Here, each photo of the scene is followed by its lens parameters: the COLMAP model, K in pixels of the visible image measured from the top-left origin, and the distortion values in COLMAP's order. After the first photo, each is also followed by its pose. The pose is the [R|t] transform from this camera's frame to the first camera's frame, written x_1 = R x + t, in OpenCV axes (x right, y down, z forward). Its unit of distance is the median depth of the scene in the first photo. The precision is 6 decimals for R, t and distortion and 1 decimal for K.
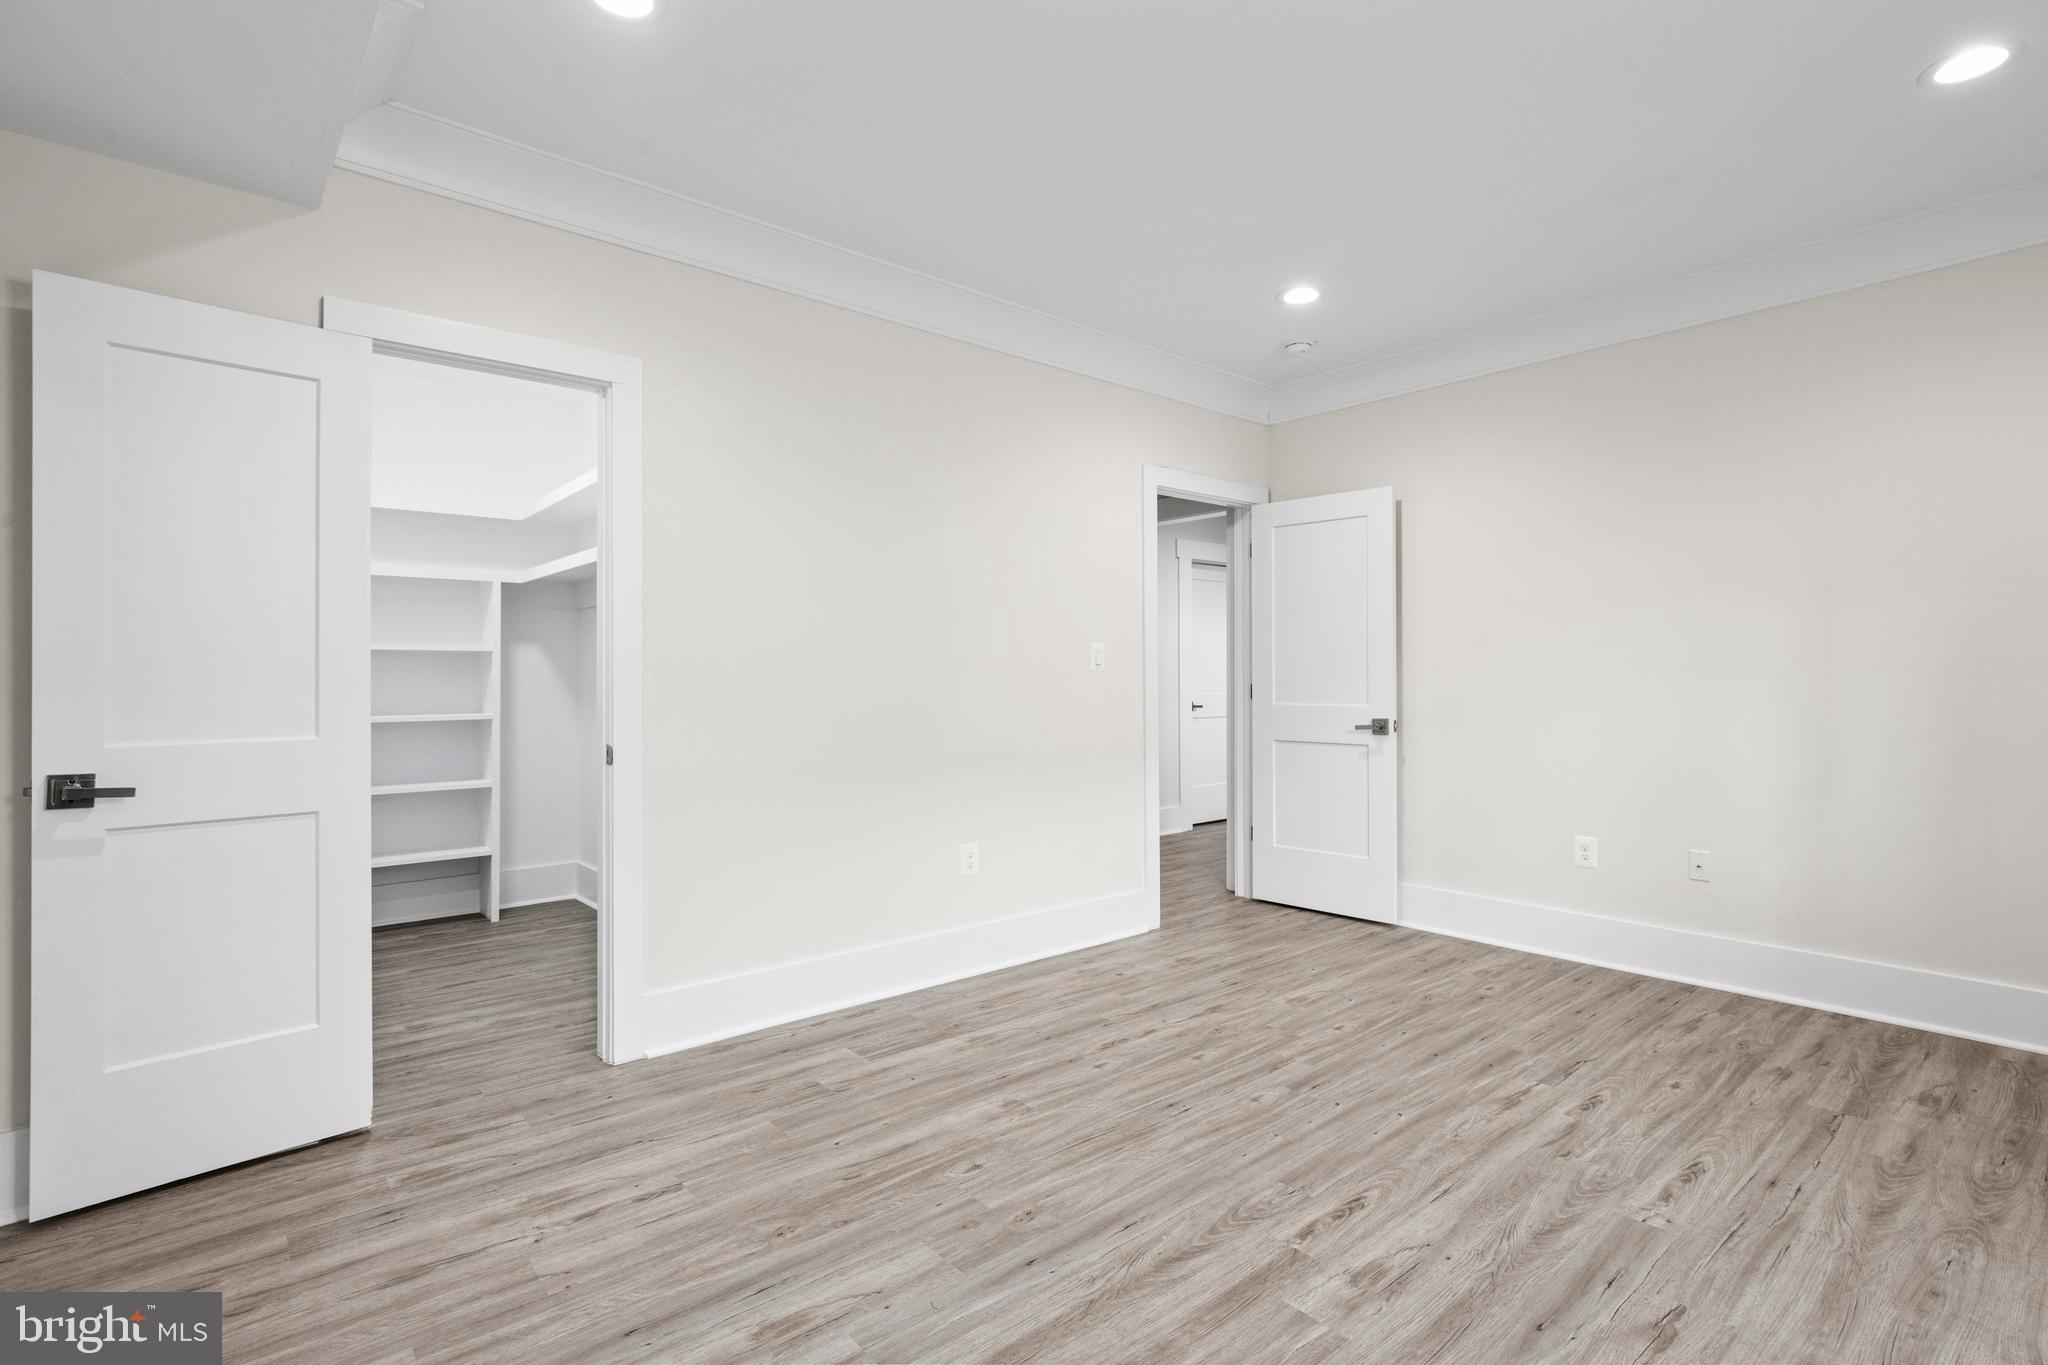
lens RADIAL K [[989.3, 0, 1024.6], [0, 989.3, 678.9], [0, 0, 1]] dist [-0.000113, 0.000032]
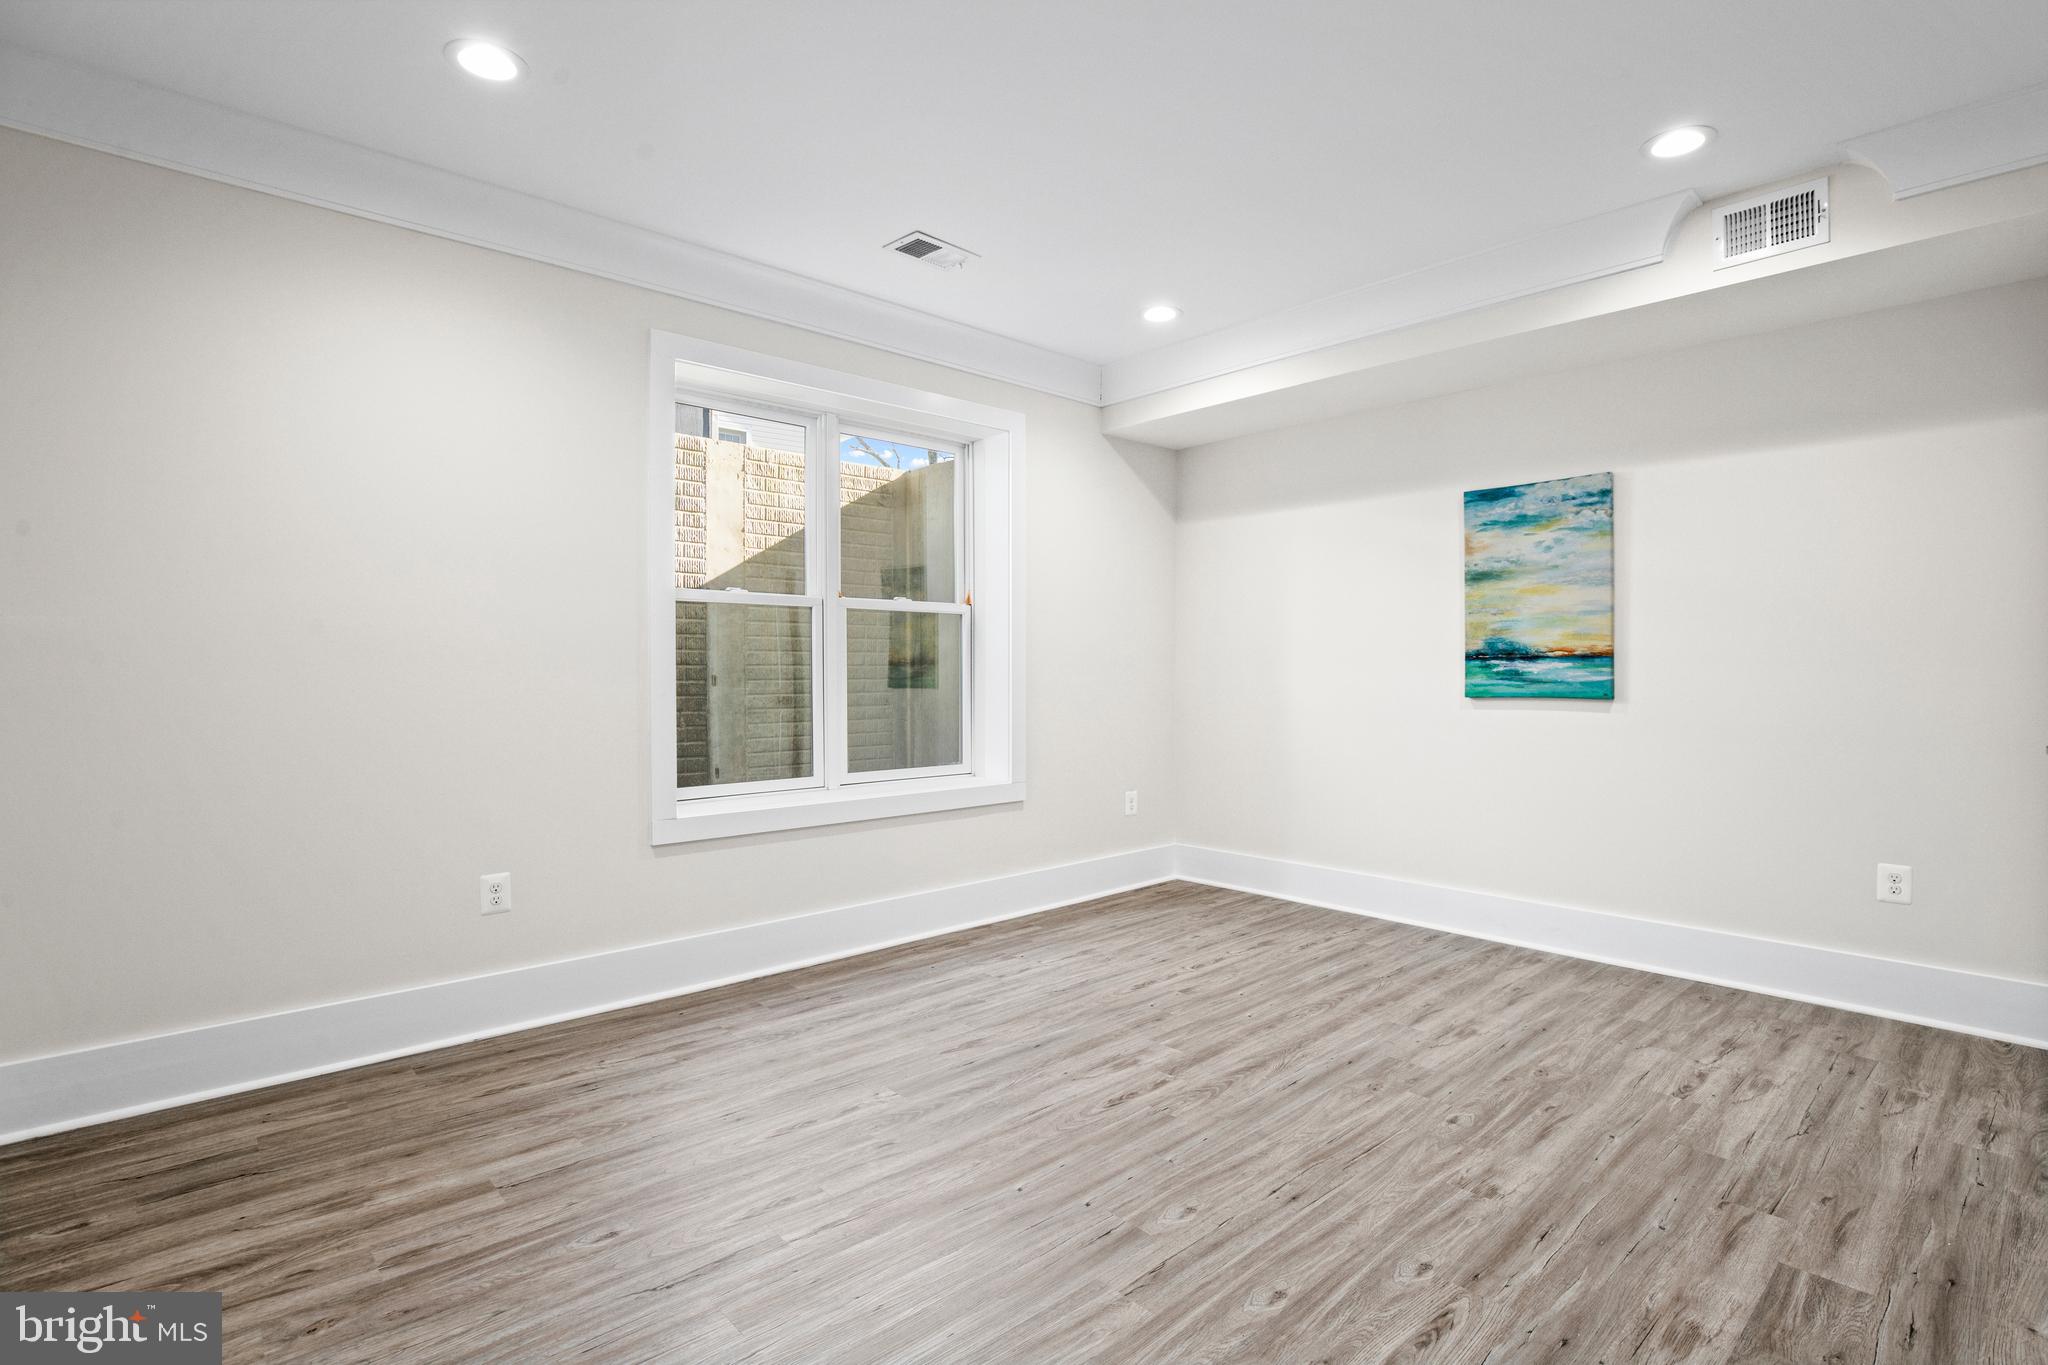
lens RADIAL K [[989.3, 0, 1023.7], [0, 989.3, 678.2], [0, 0, 1]] dist [-0.000113, 0.000032]
pose [[-0.999633, 0.001663, -0.027023, 0.452797], [0.001396, 0.999950, 0.009917, -0.002306], [0.027038, 0.009876, -0.999586, 2.086560]]
